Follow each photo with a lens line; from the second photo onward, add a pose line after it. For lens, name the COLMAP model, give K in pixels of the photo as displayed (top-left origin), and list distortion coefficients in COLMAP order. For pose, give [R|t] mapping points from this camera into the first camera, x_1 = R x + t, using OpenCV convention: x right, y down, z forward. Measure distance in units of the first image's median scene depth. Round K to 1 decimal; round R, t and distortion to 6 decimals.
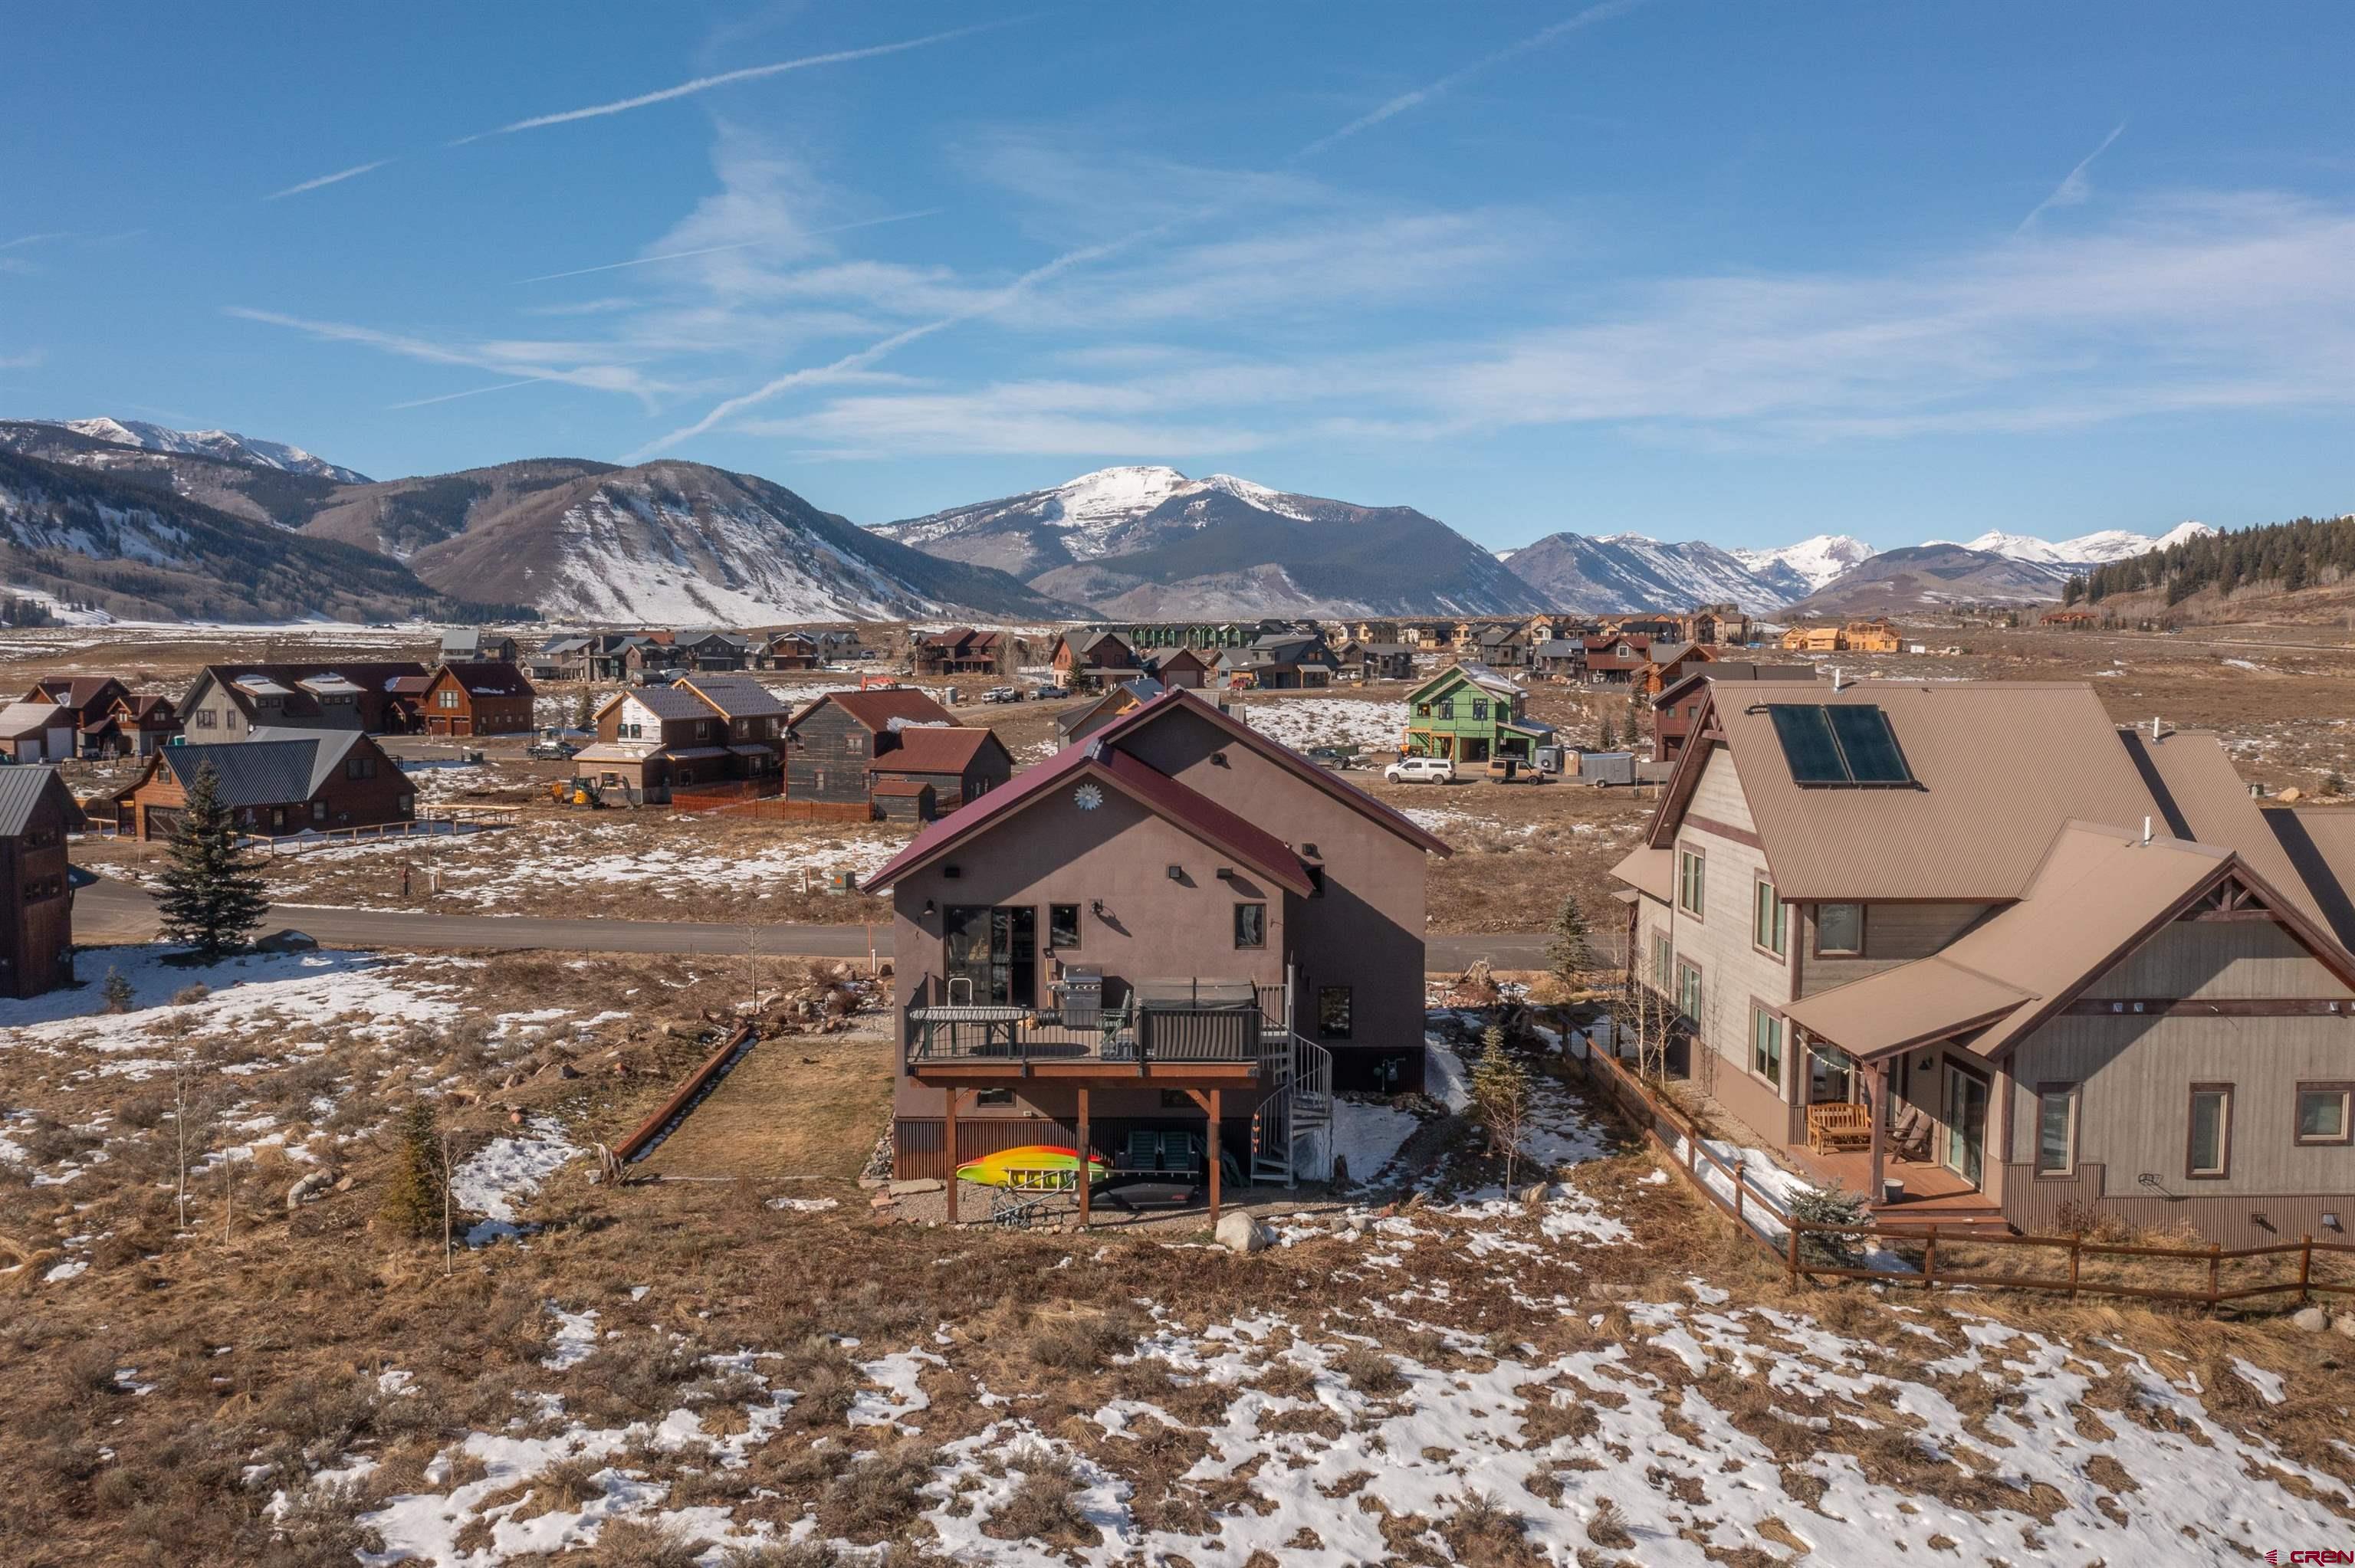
lens RADIAL K [[1834.3, 0, 1177.5], [0, 1834.3, 784.0], [0, 0, 1]] dist [-0.025807, -0.004874]
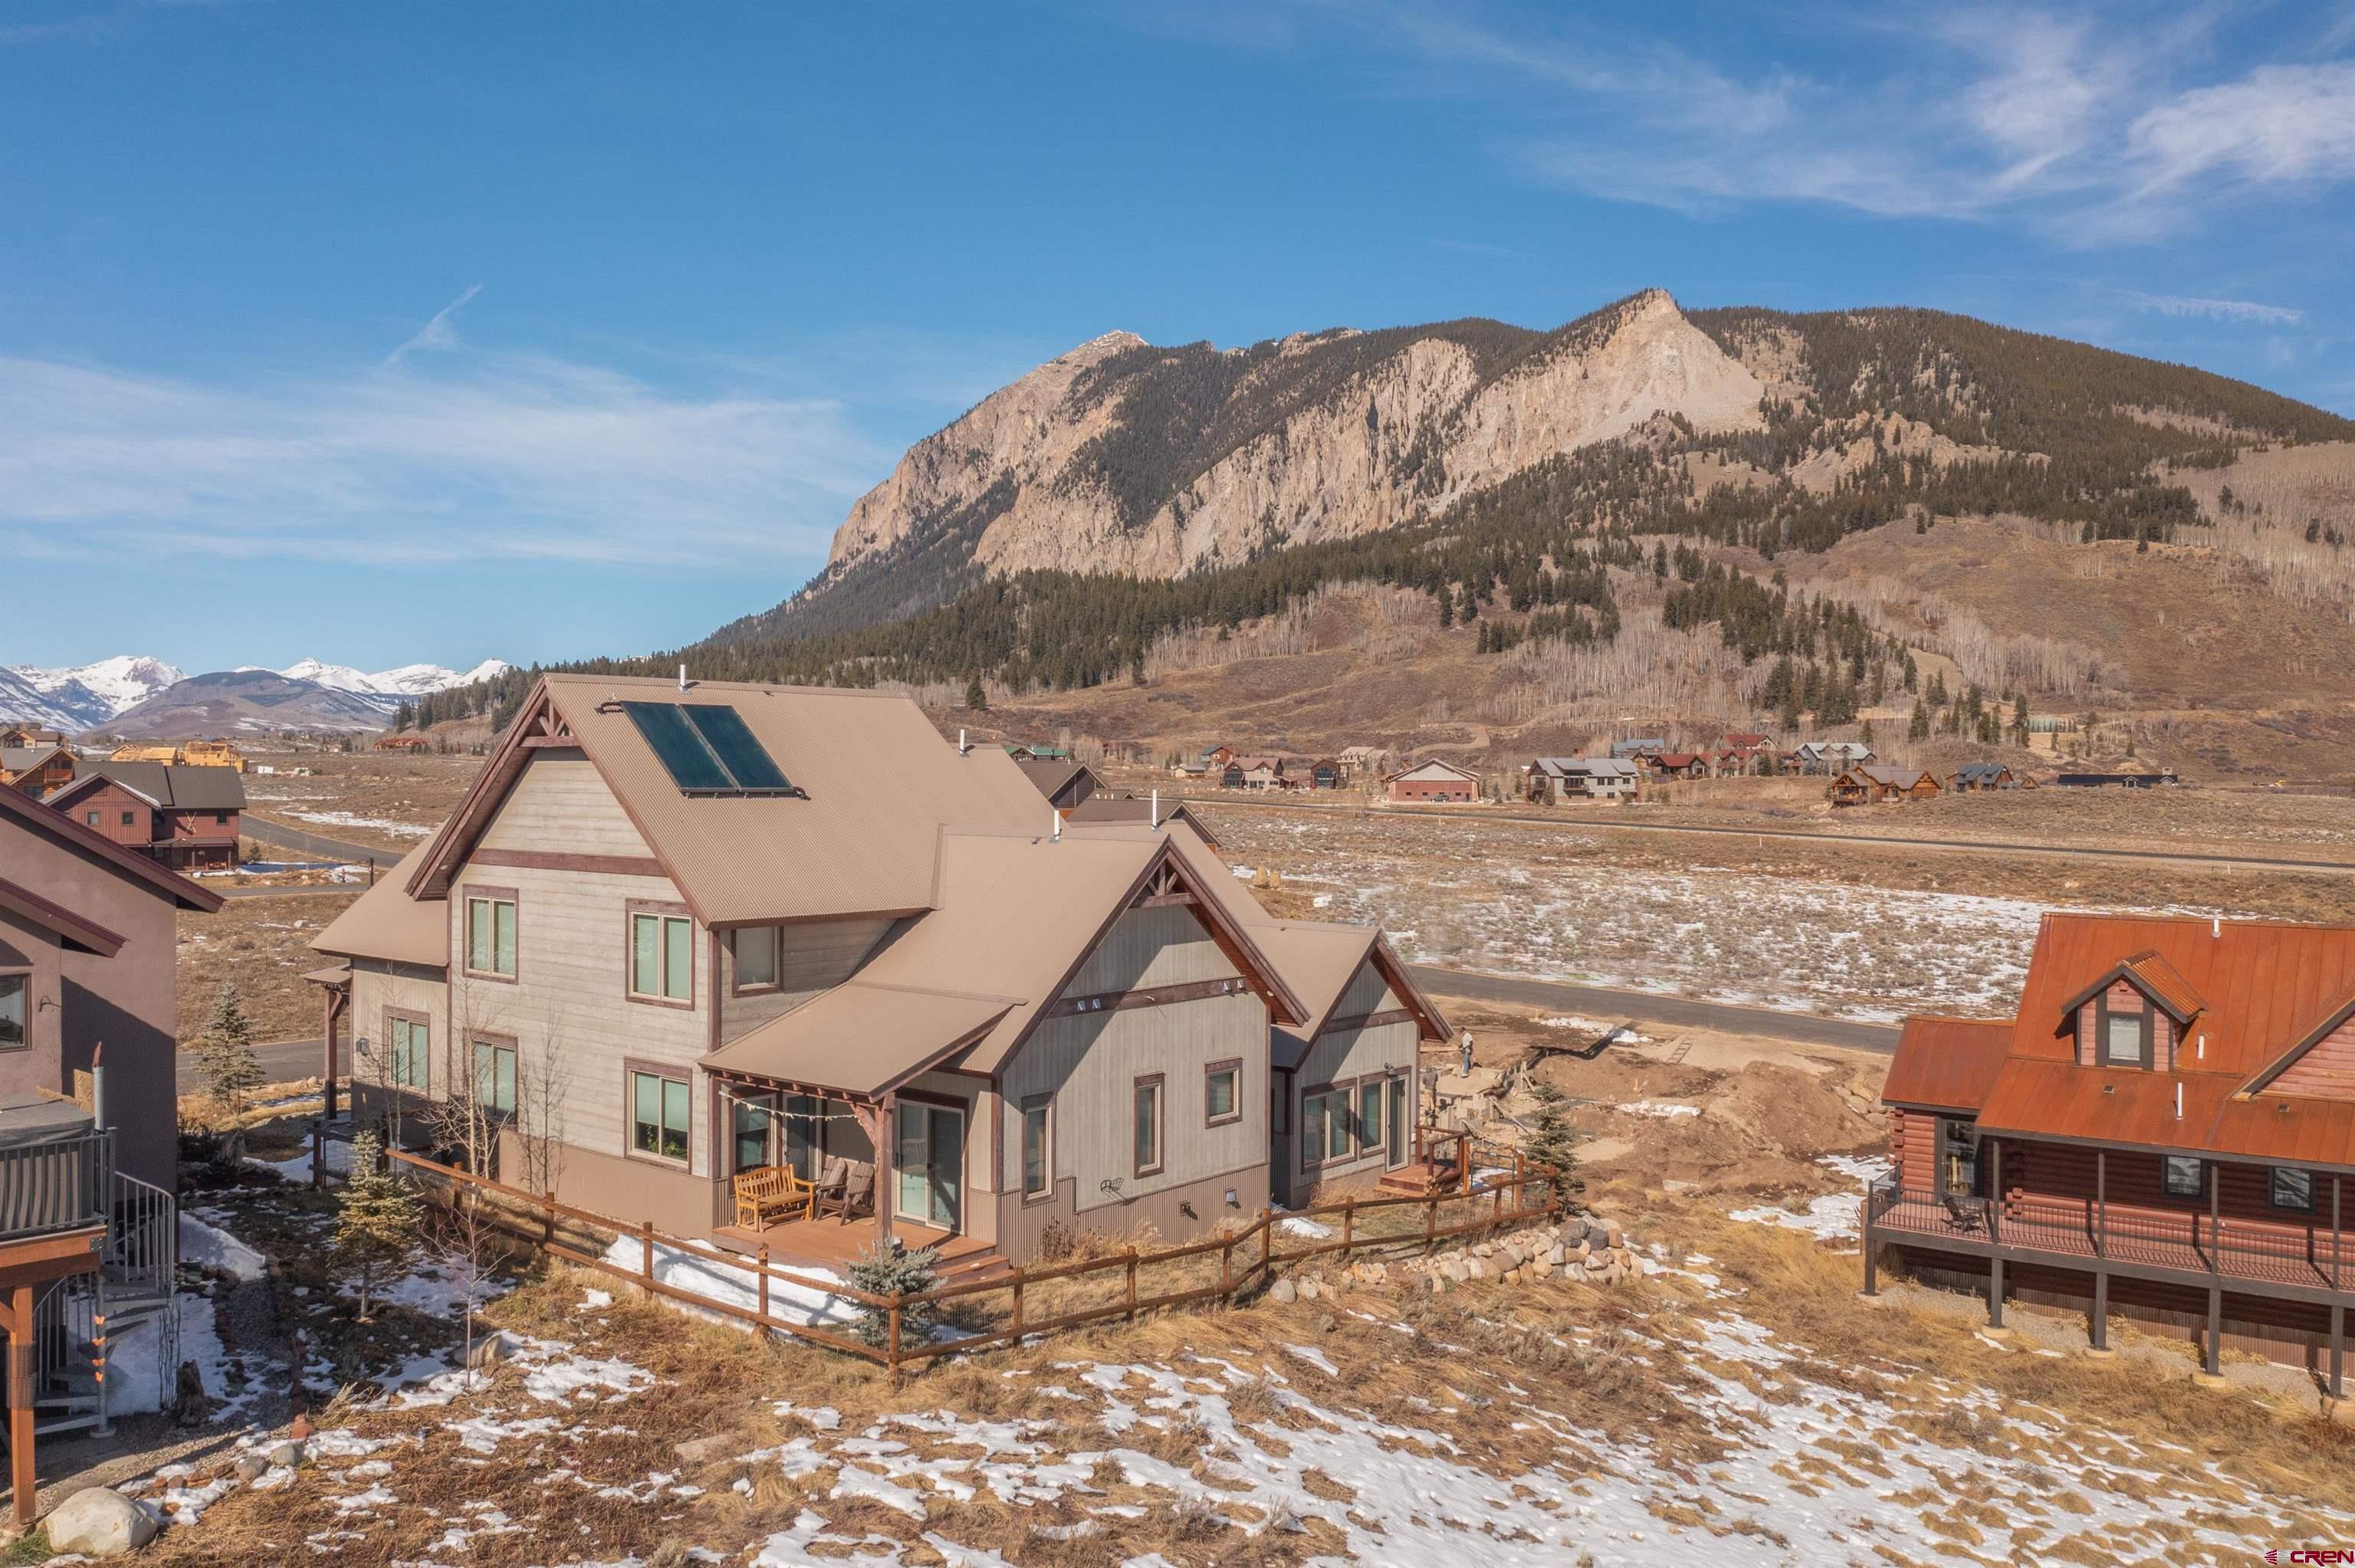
lens RADIAL K [[1834.3, 0, 1177.5], [0, 1834.3, 784.0], [0, 0, 1]] dist [-0.025807, -0.004874]
pose [[0.653401, -0.002125, 0.757009, -0.168310], [0.054504, 0.997533, -0.044244, 0.053488], [-0.755047, 0.070170, 0.651905, 0.340242]]
